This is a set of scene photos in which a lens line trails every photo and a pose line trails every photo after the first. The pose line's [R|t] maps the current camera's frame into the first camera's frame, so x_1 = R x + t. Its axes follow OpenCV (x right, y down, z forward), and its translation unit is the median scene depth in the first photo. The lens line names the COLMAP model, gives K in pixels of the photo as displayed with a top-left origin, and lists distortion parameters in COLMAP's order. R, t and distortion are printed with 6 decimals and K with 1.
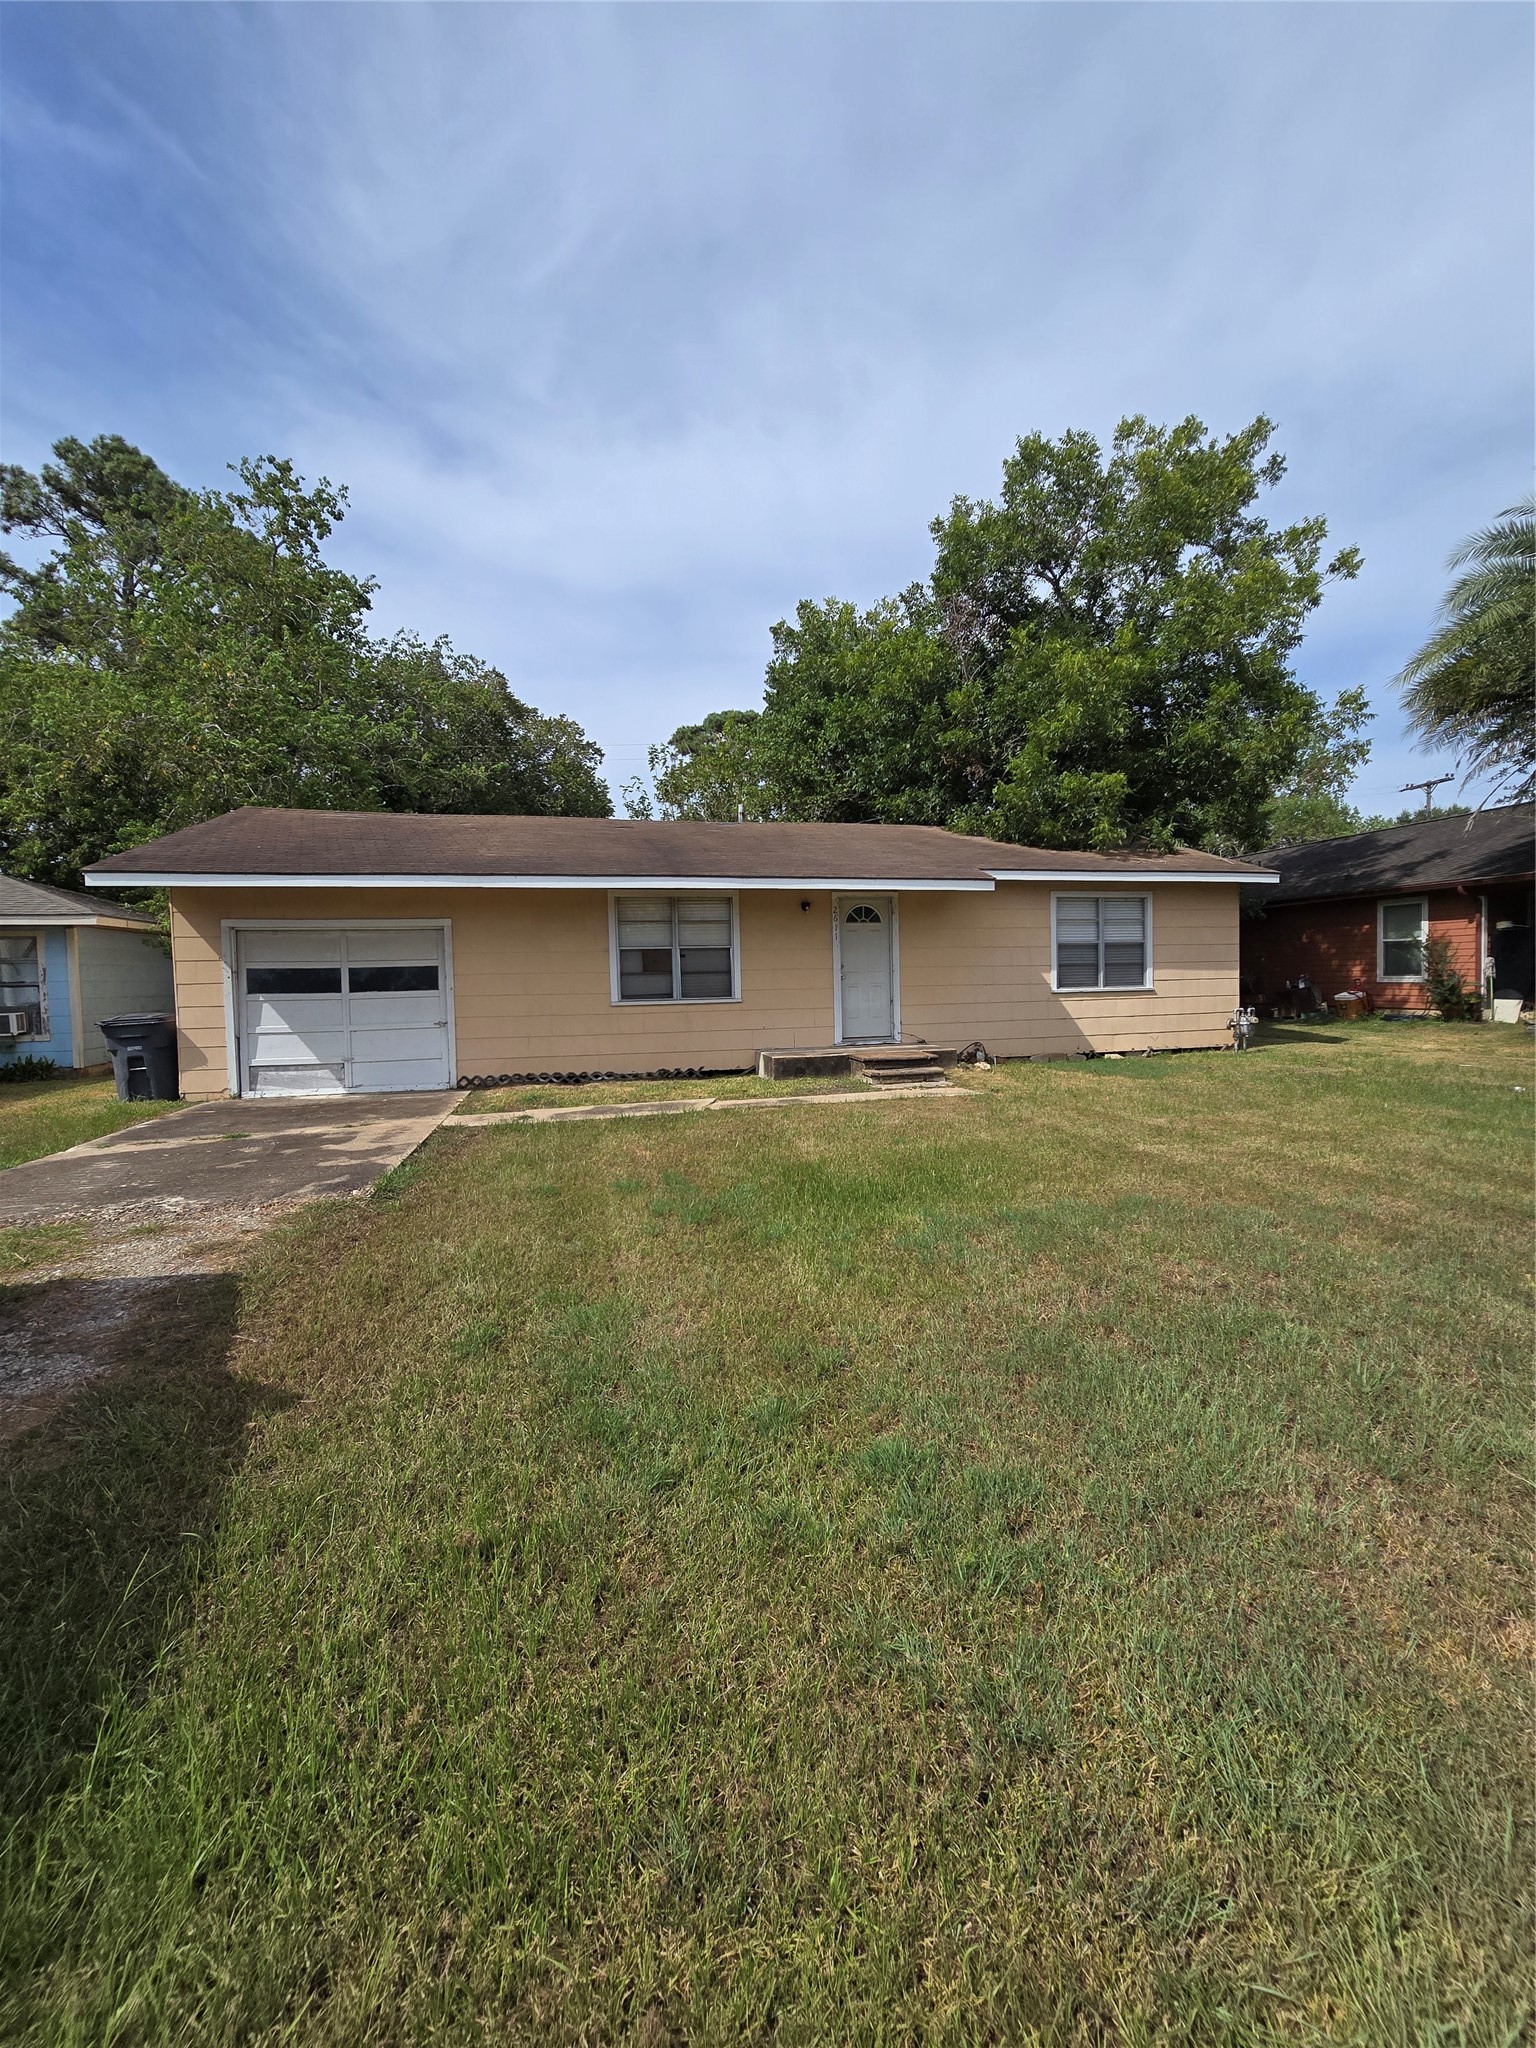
lens RADIAL K [[839.3, 0, 779.7], [0, 839.3, 1025.3], [0, 0, 1]] dist [-0.000877, -0.000321]
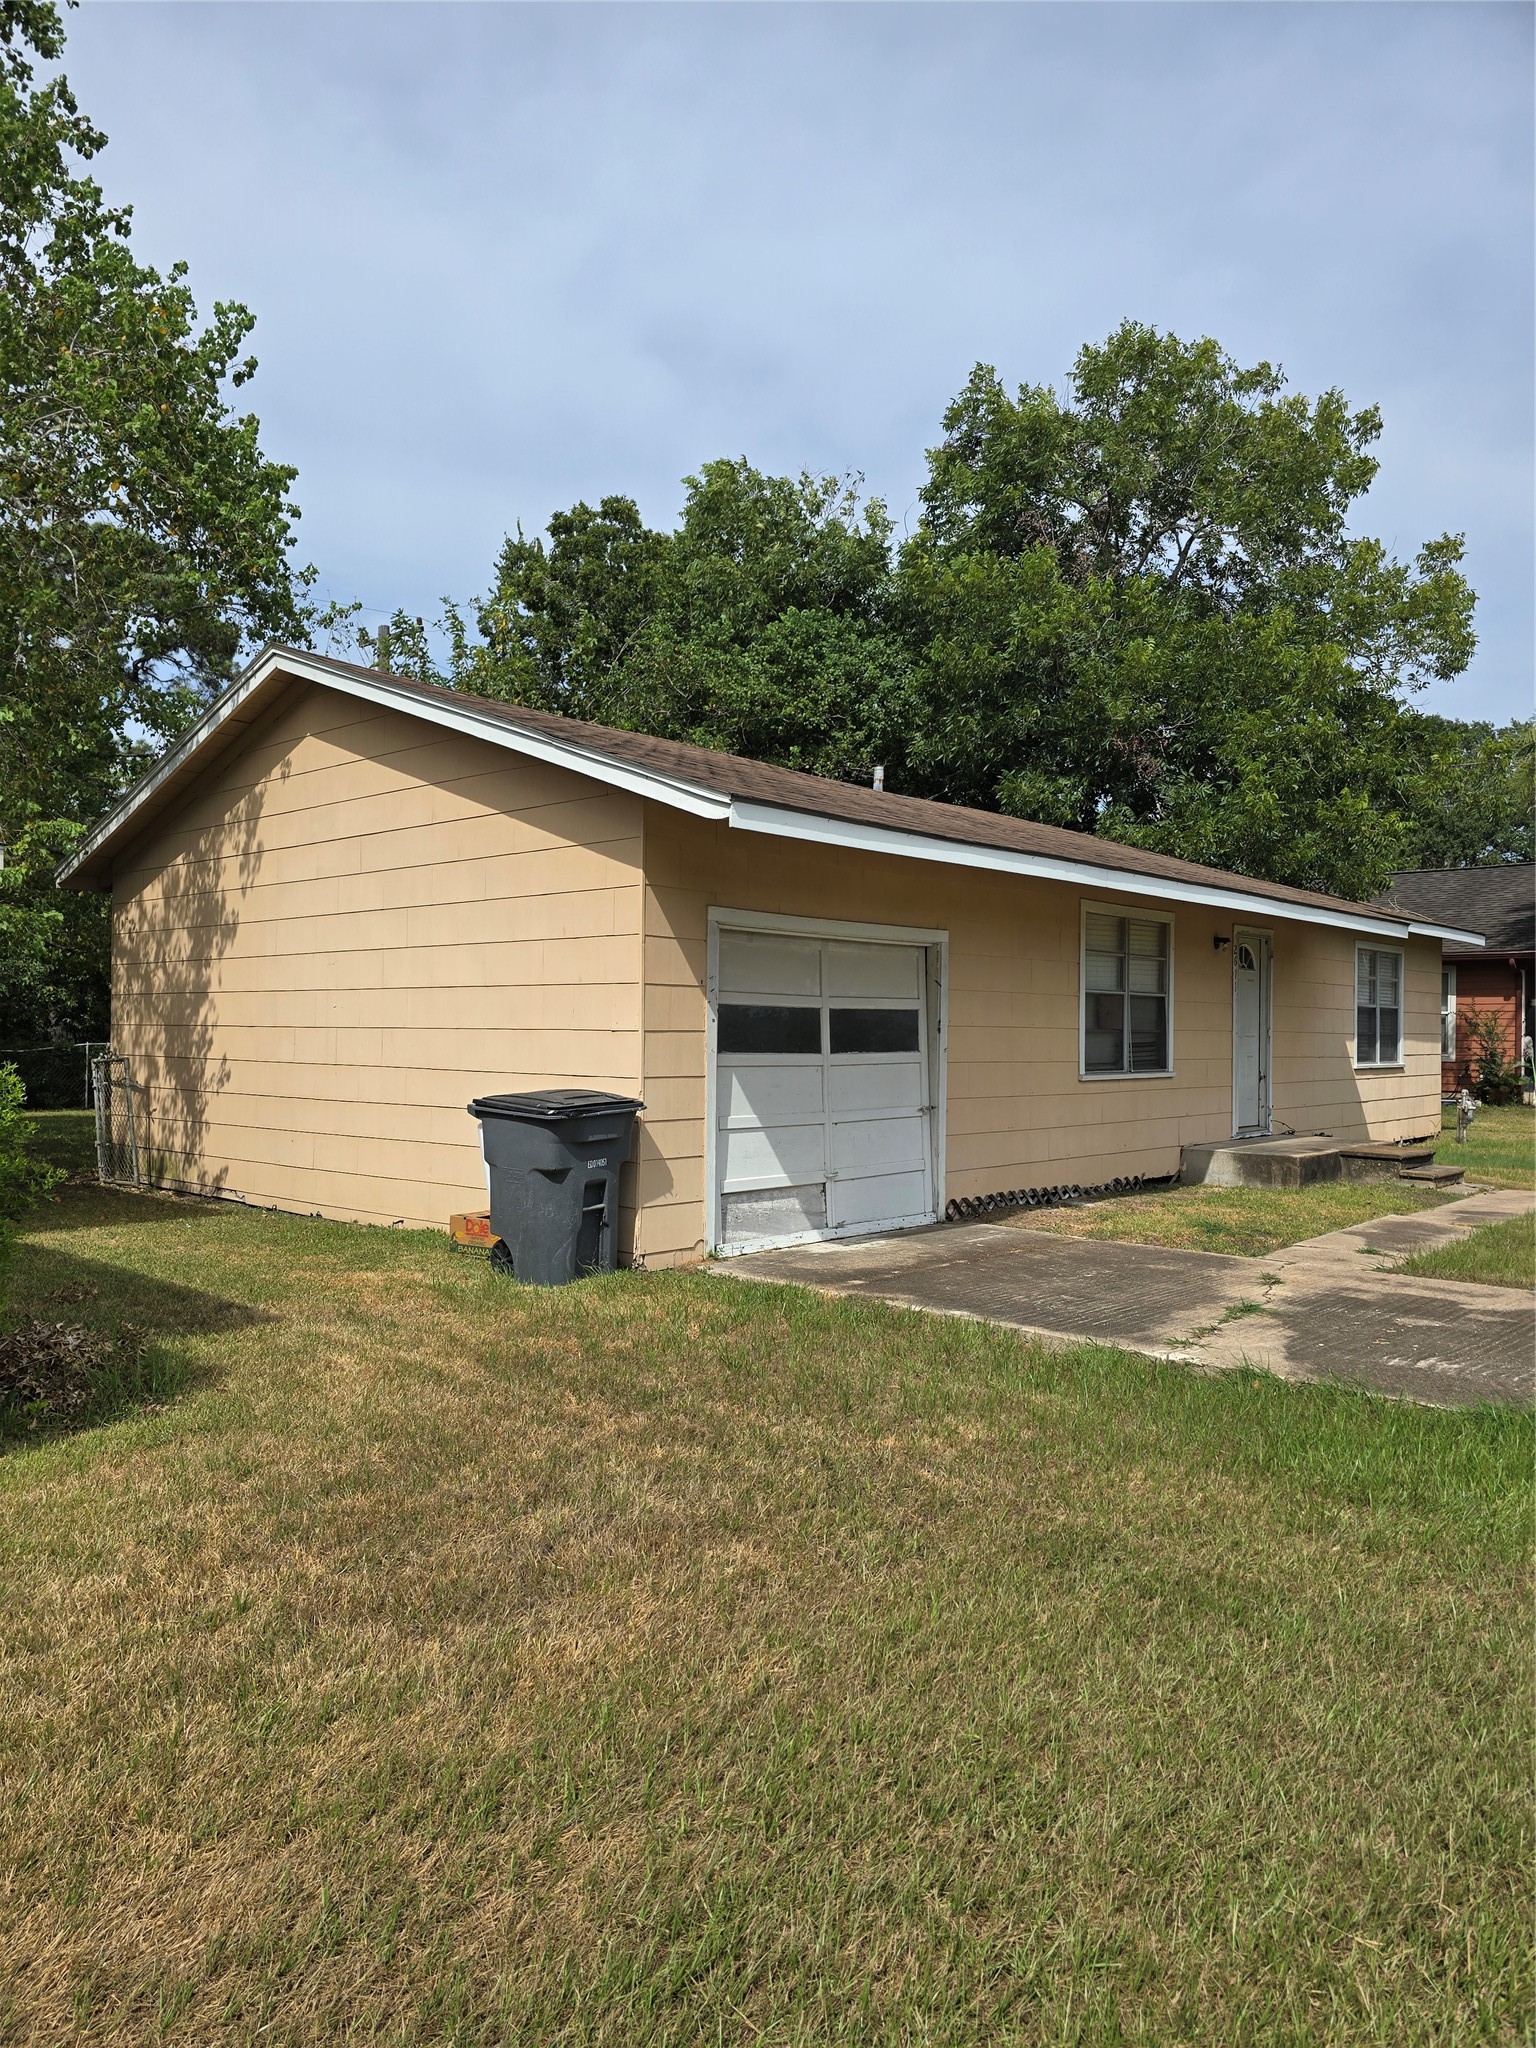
lens RADIAL K [[1387.6, 0, 740.5], [0, 1387.6, 1035.6], [0, 0, 1]] dist [-0.002453, -0.003888]
pose [[0.838369, 0.028229, 0.544371, -0.986517], [-0.002762, 0.998865, -0.047544, -0.007014], [-0.545096, 0.038356, 0.837496, 0.255662]]
